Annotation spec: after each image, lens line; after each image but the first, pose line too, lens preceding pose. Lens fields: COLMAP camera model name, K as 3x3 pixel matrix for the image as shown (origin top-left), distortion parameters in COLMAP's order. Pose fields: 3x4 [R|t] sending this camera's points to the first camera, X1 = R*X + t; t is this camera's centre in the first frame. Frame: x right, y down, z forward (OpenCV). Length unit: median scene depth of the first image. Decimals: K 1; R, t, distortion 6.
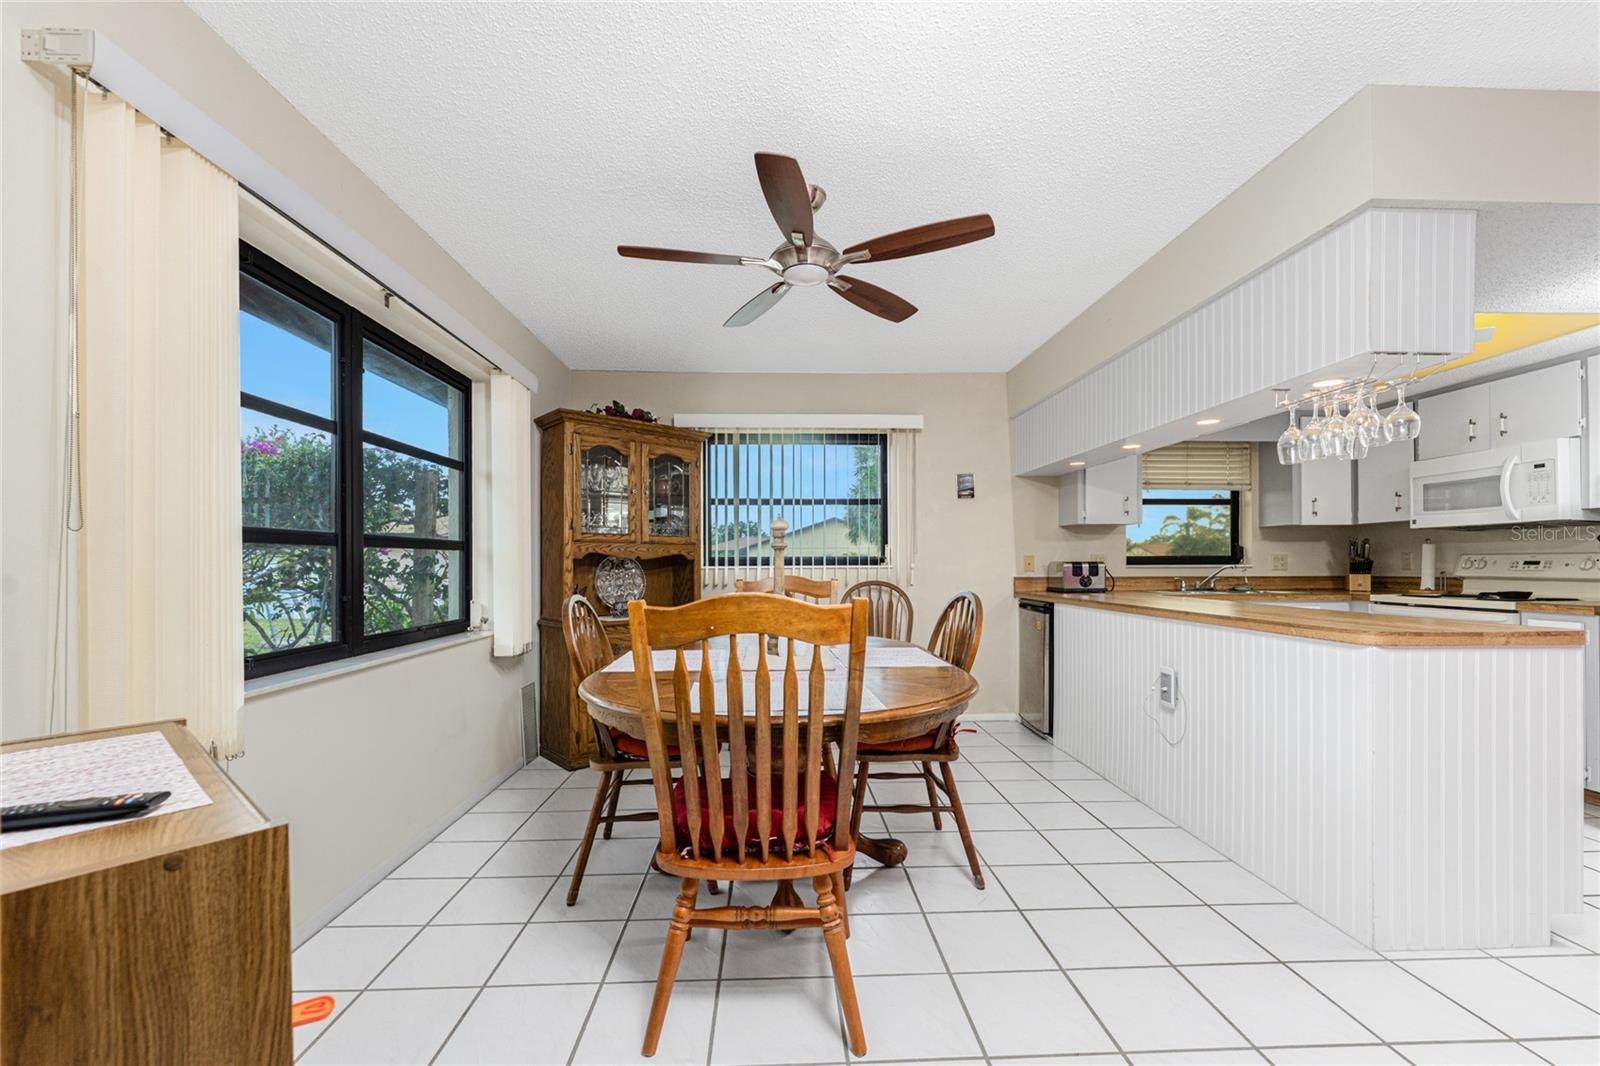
lens RADIAL K [[657.5, 0, 795.6], [0, 657.5, 564.2], [0, 0, 1]] dist [-0.001829, 0.000048]
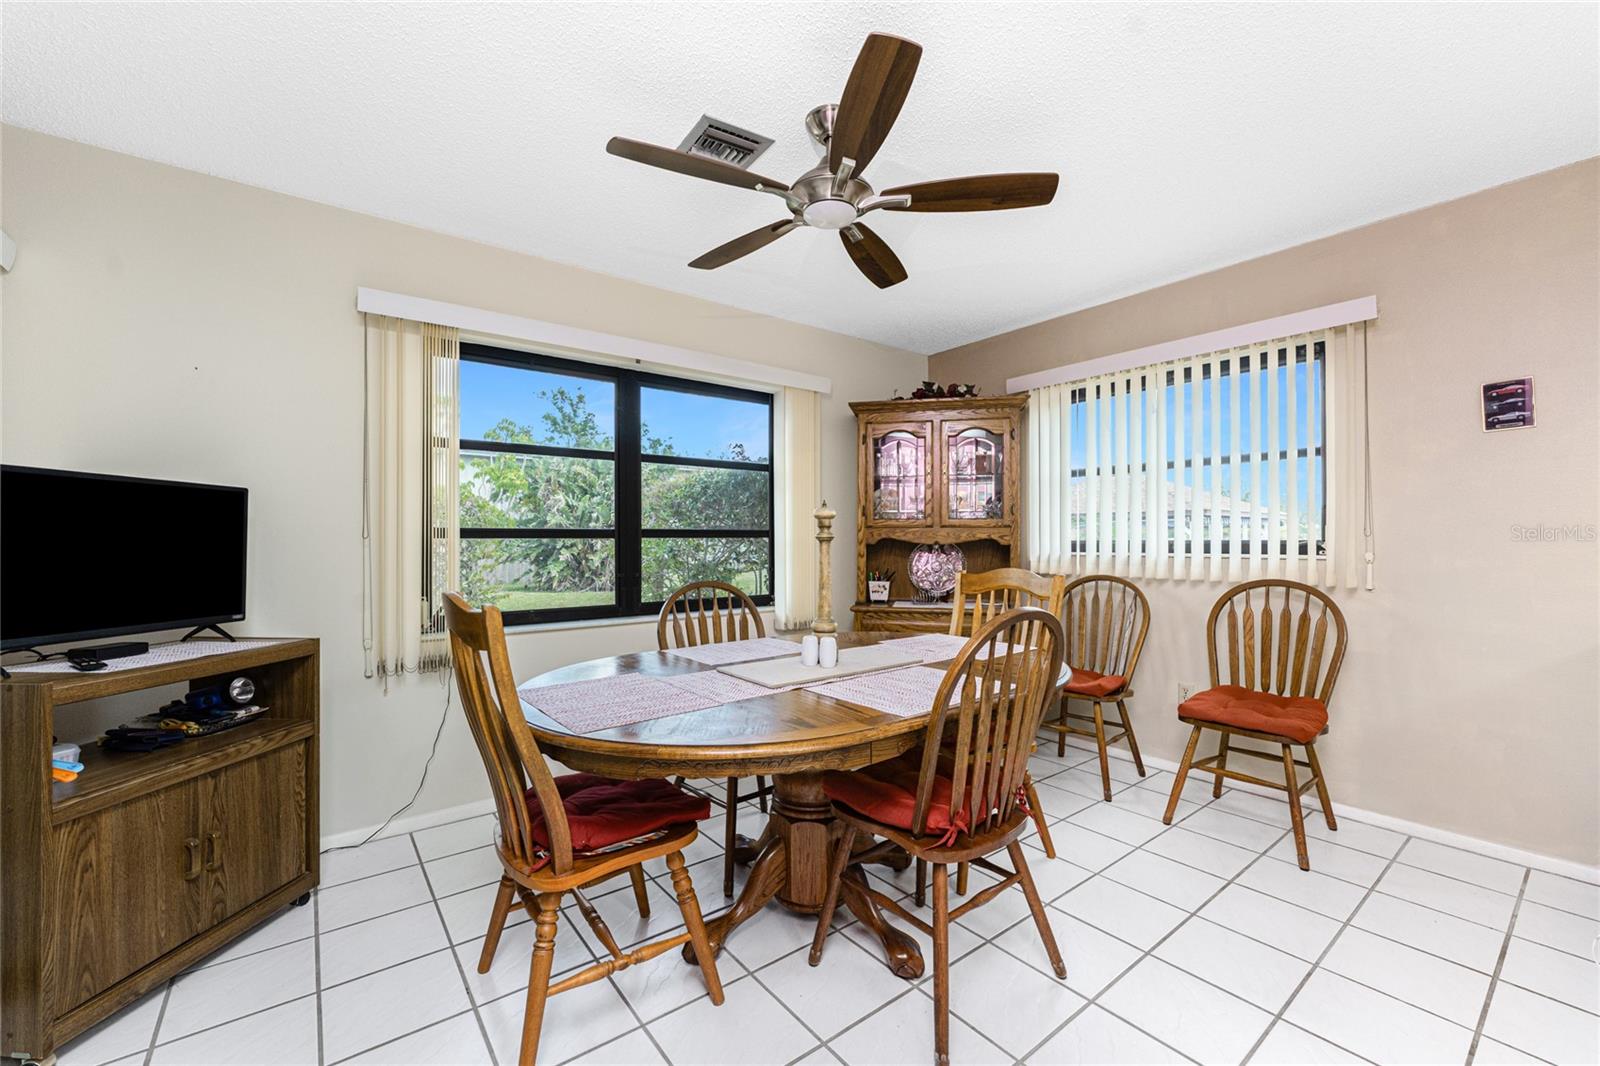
lens RADIAL K [[649.4, 0, 801.8], [0, 649.4, 531.7], [0, 0, 1]] dist [-0.002263, -0.000319]
pose [[0.583046, -0.008313, -0.812397, 0.391440], [0.001583, 0.999957, -0.009096, -0.016731], [0.812438, 0.004017, 0.583034, 0.286374]]
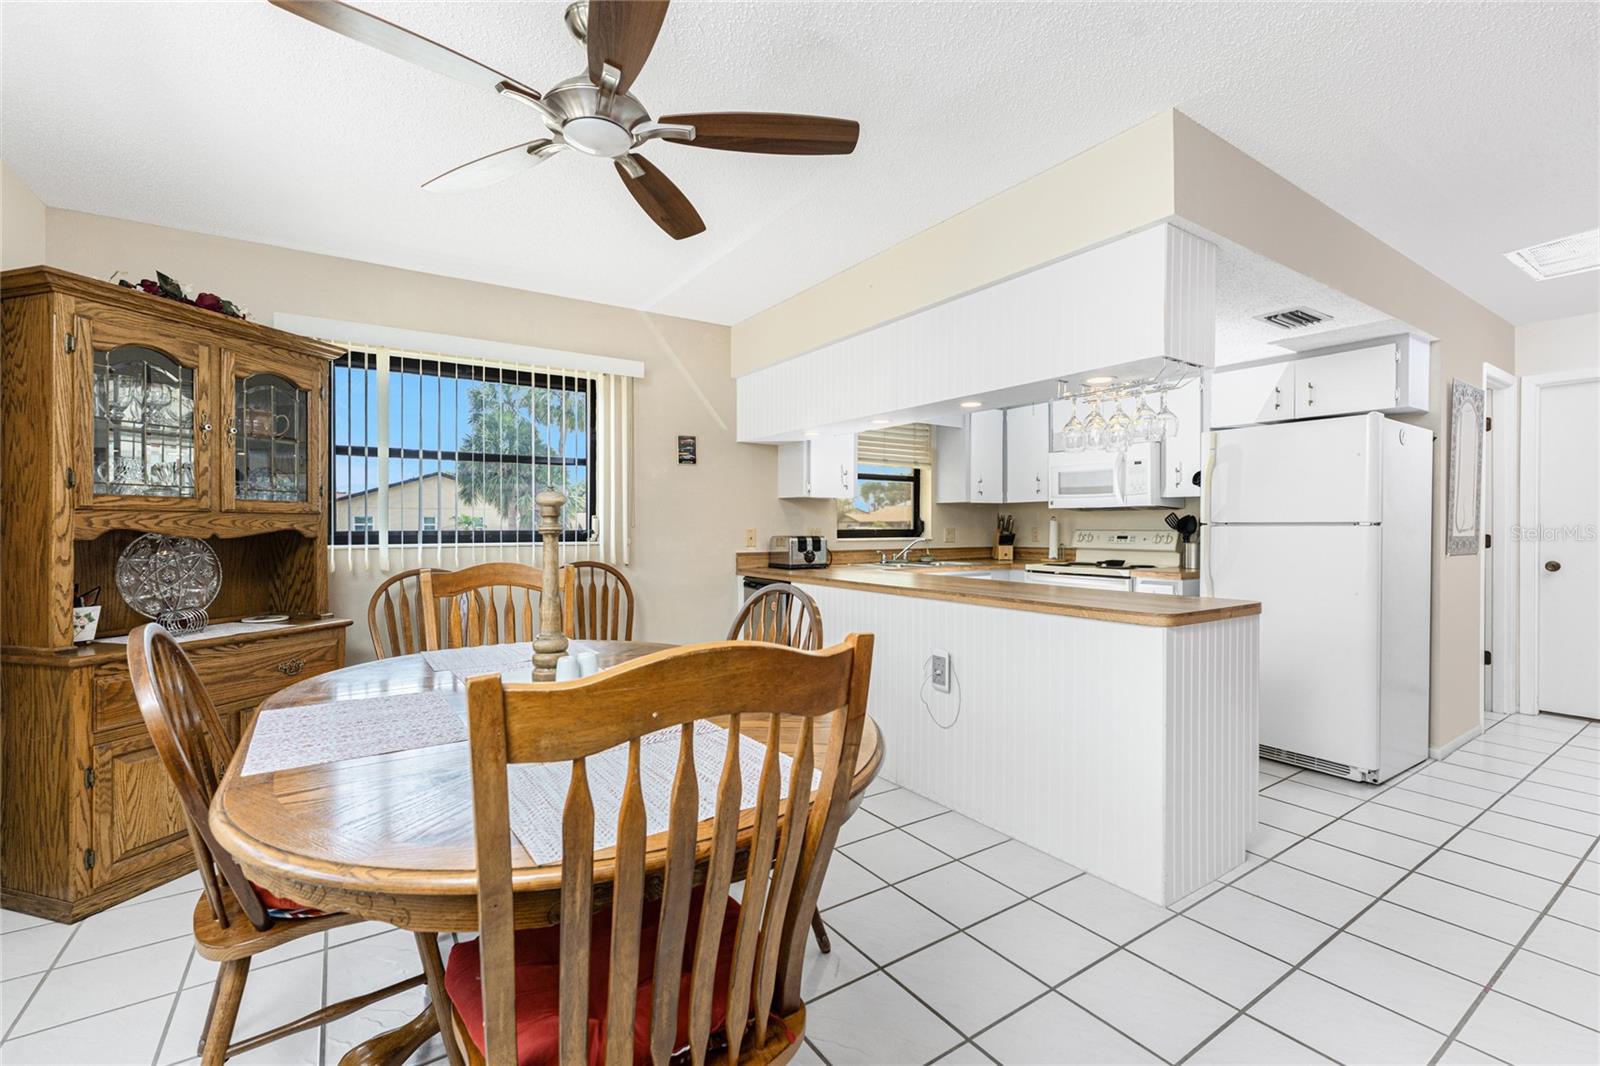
lens RADIAL K [[690.6, 0, 796.7], [0, 690.6, 529.9], [0, 0, 1]] dist [0.000215, -0.000112]
pose [[0.852976, -0.000467, 0.521950, -0.107504], [-0.001979, 0.999990, 0.004129, -0.018305], [-0.521946, -0.004555, 0.852966, 0.158004]]
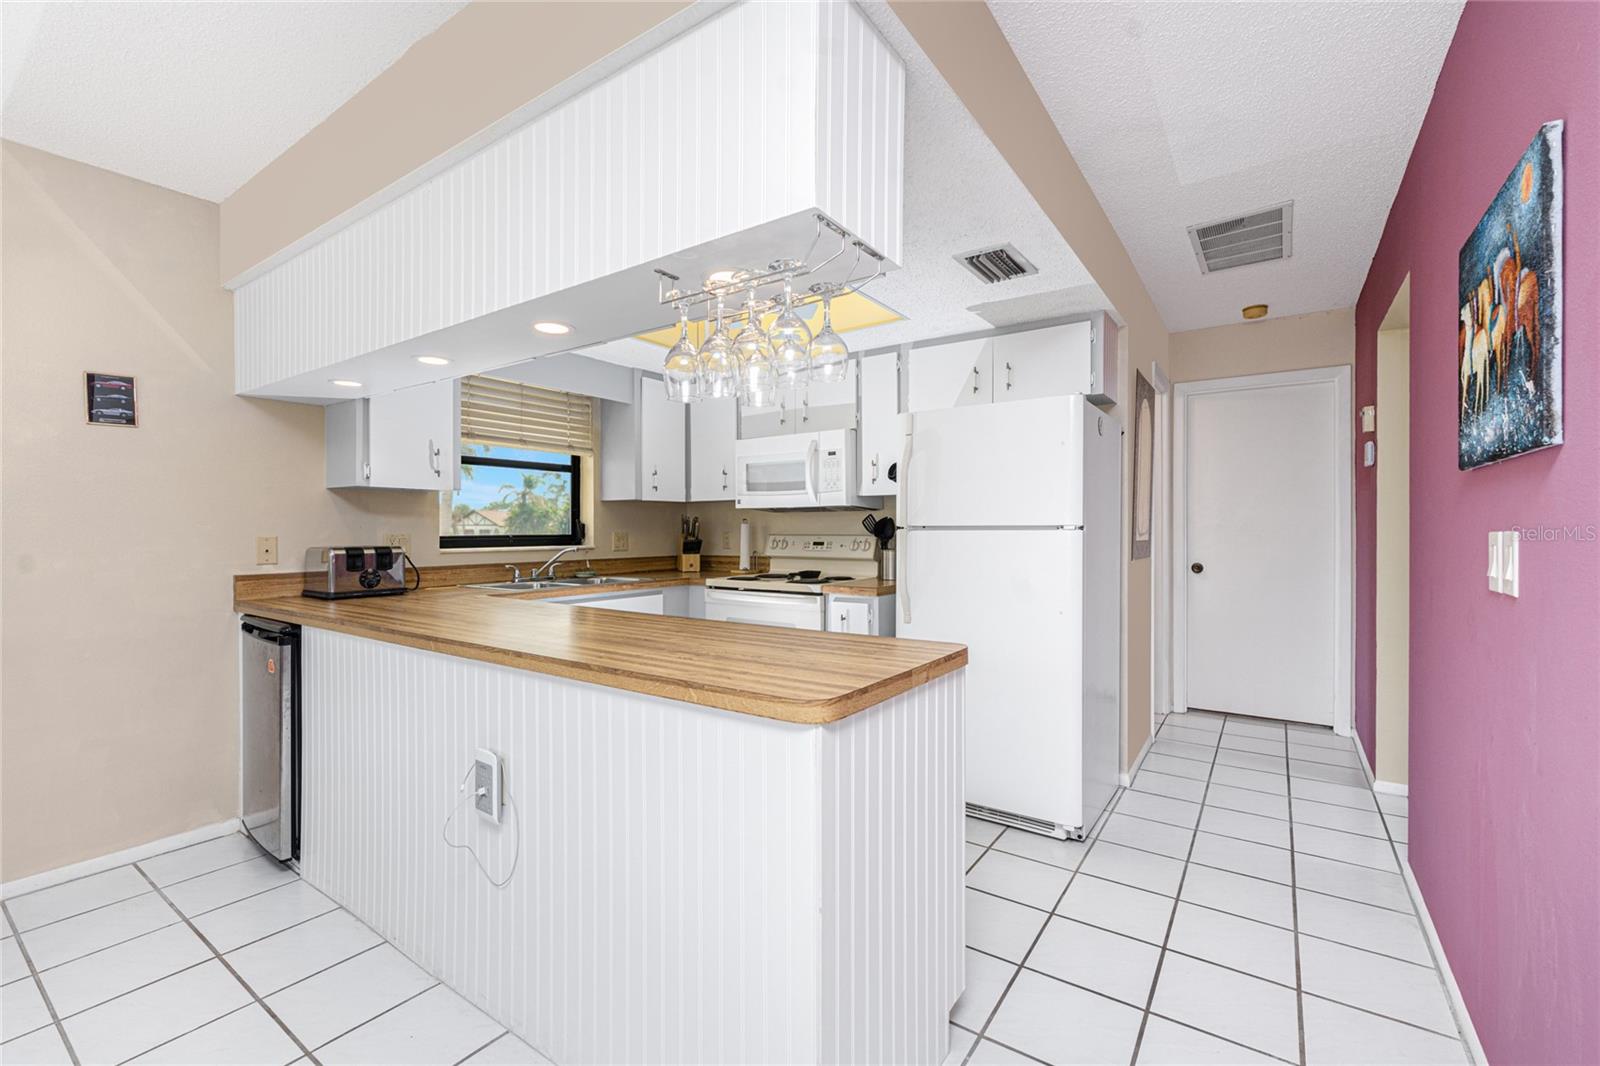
lens RADIAL K [[681.9, 0, 800.0], [0, 681.9, 533.0], [0, 0, 1]] dist [-0.000712, -0.000563]
pose [[0.604356, -0.002969, 0.796709, 0.182335], [0.000526, 0.999994, 0.003328, -0.020216], [-0.796715, -0.001592, 0.604354, 0.300663]]
